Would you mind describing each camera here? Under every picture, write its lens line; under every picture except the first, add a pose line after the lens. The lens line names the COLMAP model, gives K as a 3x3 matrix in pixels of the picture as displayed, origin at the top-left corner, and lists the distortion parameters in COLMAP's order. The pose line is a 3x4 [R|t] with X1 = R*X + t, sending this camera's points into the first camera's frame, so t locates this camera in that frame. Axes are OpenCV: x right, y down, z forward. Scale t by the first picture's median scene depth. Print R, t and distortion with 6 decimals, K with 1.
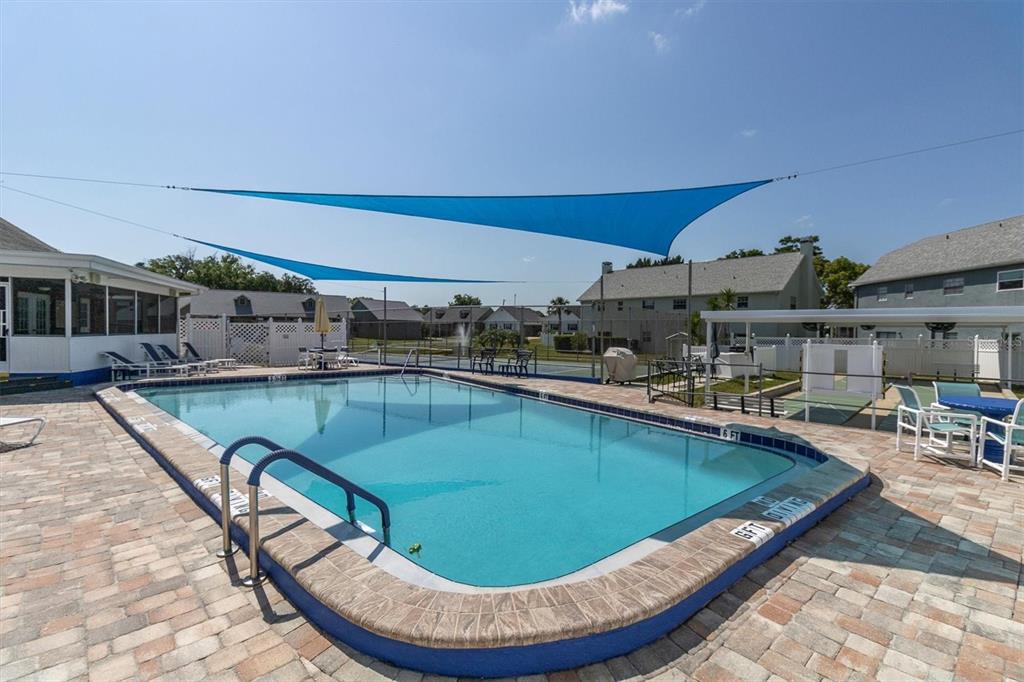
lens RADIAL K [[472.1, 0, 512.3], [0, 472.1, 339.1], [0, 0, 1]] dist [0.000021, 0.000112]
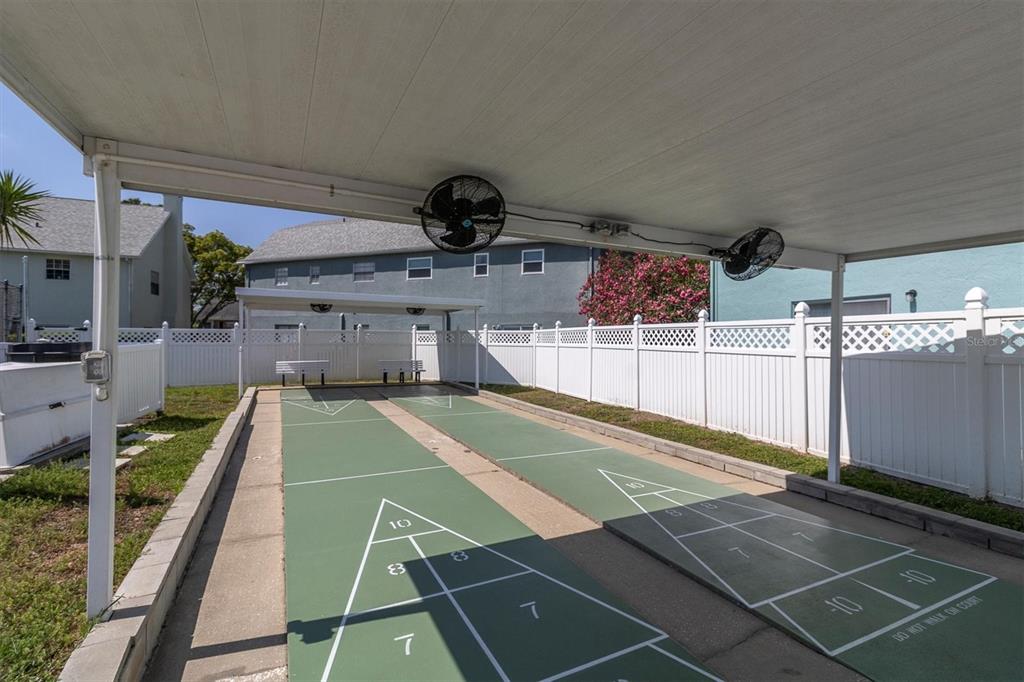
lens RADIAL K [[472.1, 0, 512.1], [0, 472.1, 339.0], [0, 0, 1]] dist [0.000021, 0.000112]
pose [[0.341518, -0.001145, 0.939875, 0.217858], [0.014157, 0.999892, -0.003926, 0.017608], [-0.939769, 0.014647, 0.341497, 0.452402]]
